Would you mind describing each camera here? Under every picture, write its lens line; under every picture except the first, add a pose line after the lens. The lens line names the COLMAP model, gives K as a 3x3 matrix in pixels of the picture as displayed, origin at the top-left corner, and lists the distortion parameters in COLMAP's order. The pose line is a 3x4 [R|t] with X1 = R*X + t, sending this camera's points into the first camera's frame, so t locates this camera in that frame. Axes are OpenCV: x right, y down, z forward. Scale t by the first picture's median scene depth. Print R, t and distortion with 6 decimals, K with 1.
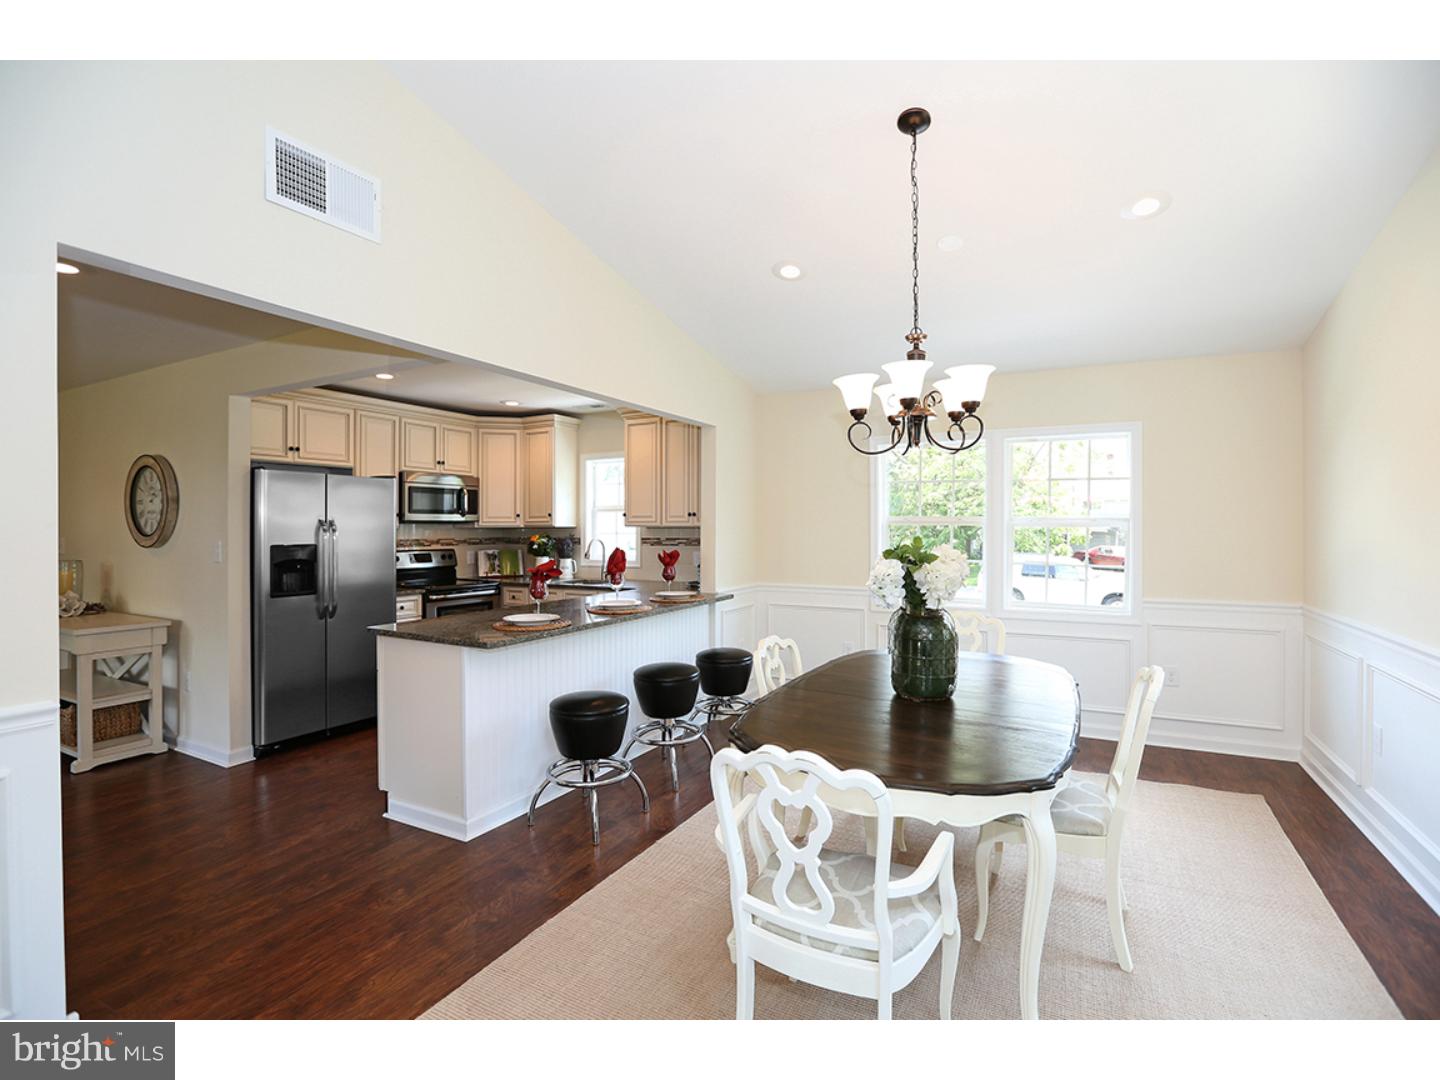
lens RADIAL K [[653.6, 0, 715.8], [0, 653.6, 541.2], [0, 0, 1]] dist [-0.000613, 0.000146]
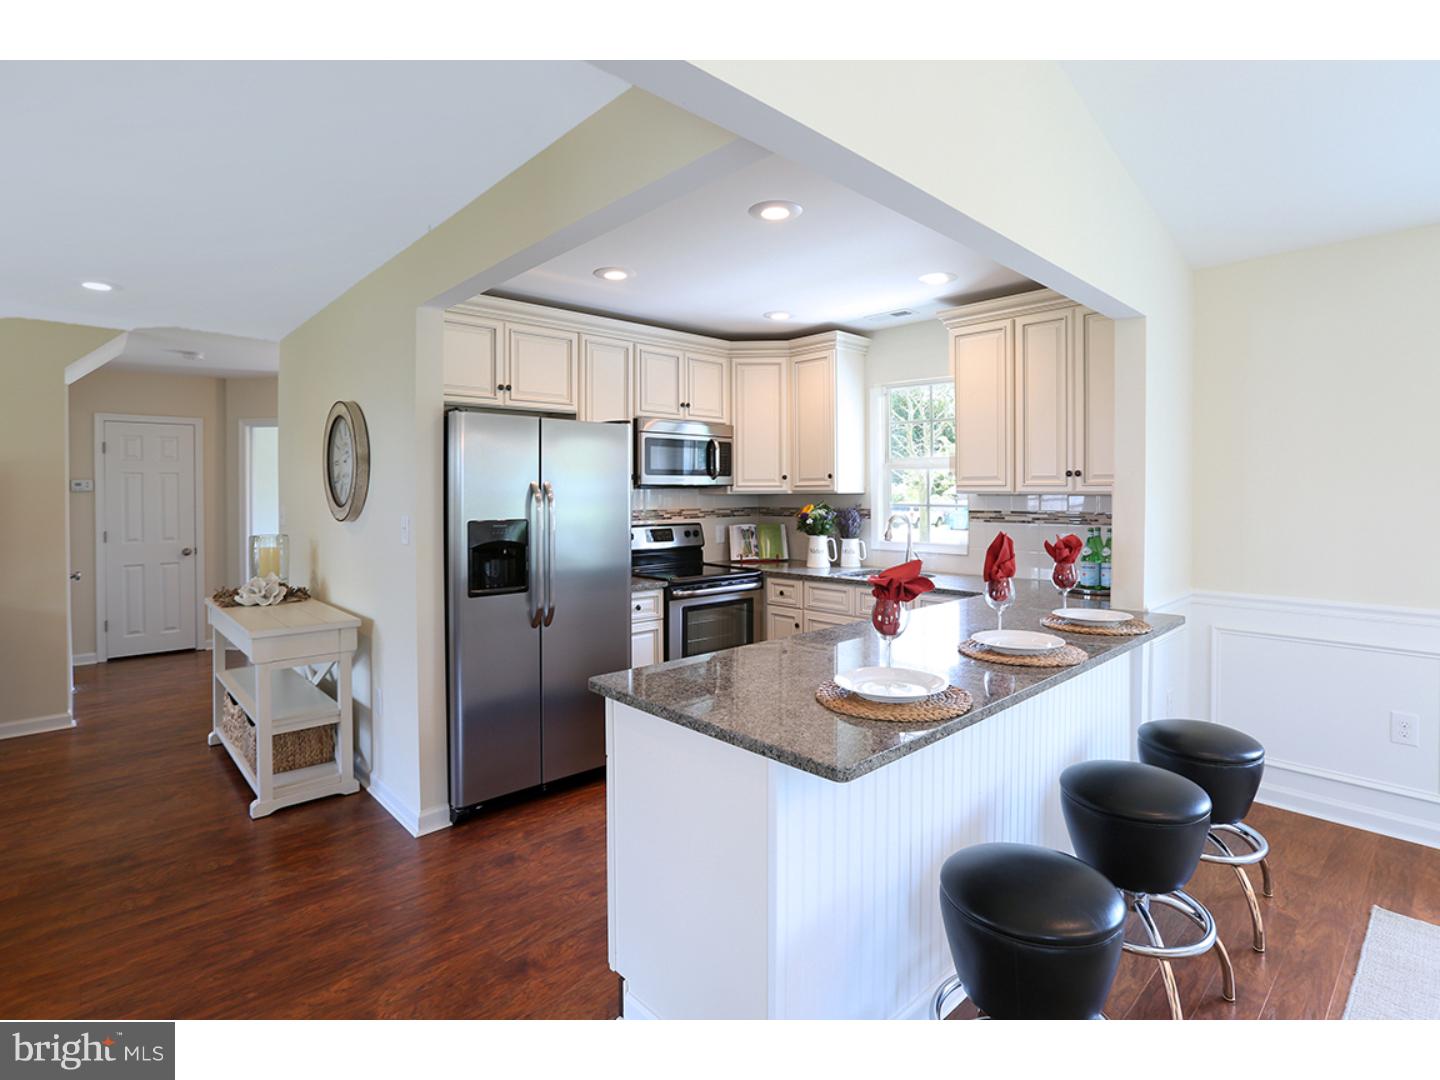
lens RADIAL K [[727.6, 0, 739.5], [0, 727.6, 542.2], [0, 0, 1]] dist [-0.029994, 0.000148]
pose [[0.955477, 0.019862, -0.294395, -0.135978], [-0.005668, 0.998783, 0.048989, -0.008385], [0.295010, -0.045139, 0.954427, 0.265920]]
